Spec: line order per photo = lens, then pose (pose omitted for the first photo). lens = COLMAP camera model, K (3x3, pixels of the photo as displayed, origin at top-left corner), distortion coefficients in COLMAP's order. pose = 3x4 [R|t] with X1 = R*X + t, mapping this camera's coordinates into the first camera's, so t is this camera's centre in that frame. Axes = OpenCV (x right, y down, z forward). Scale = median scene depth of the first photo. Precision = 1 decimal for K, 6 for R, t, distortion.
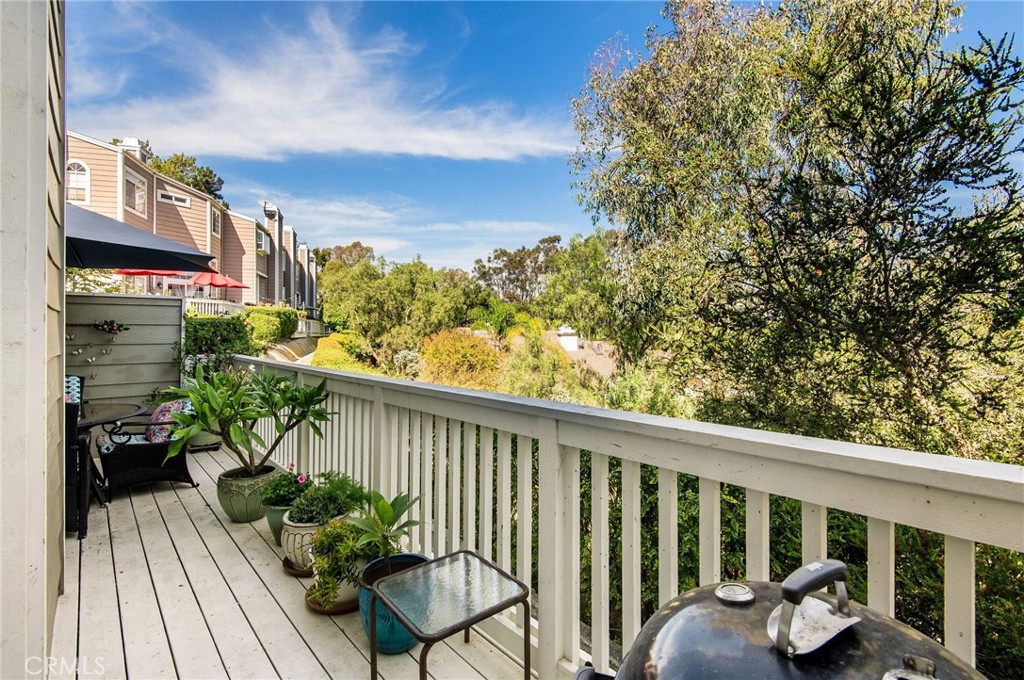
lens RADIAL K [[476.8, 0, 513.3], [0, 476.8, 333.1], [0, 0, 1]] dist [-0.000466, -0.000375]
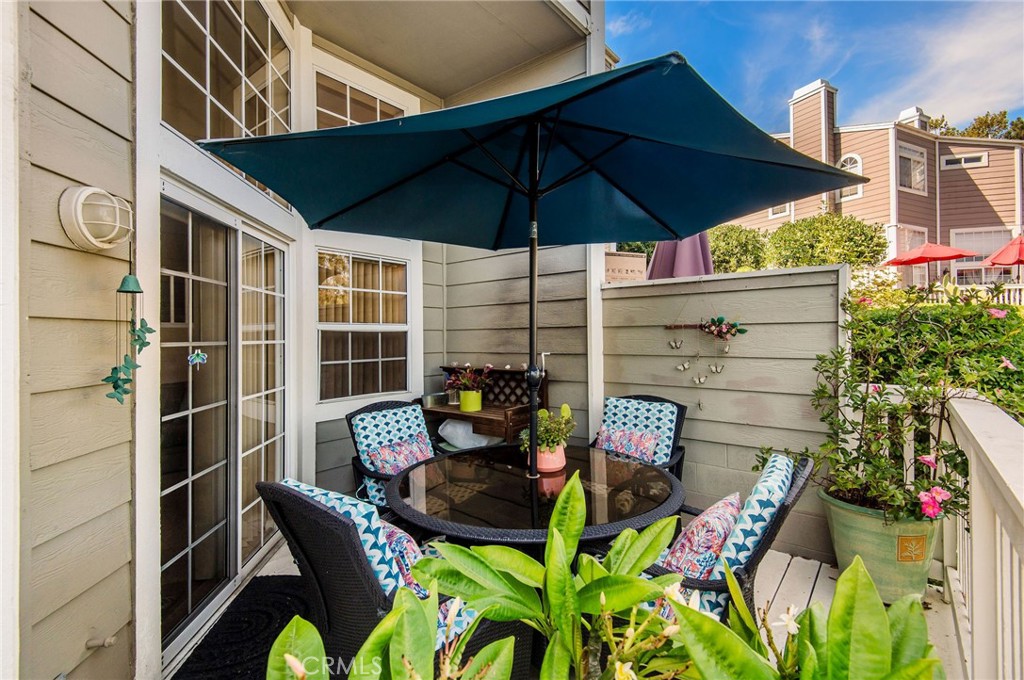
lens RADIAL K [[476.8, 0, 513.3], [0, 476.8, 333.1], [0, 0, 1]] dist [-0.000466, -0.000375]
pose [[0.167662, -0.001129, -0.985844, -0.068173], [0.006370, 0.999980, -0.000062, -0.002033], [0.985824, -0.006270, 0.167666, 0.150110]]
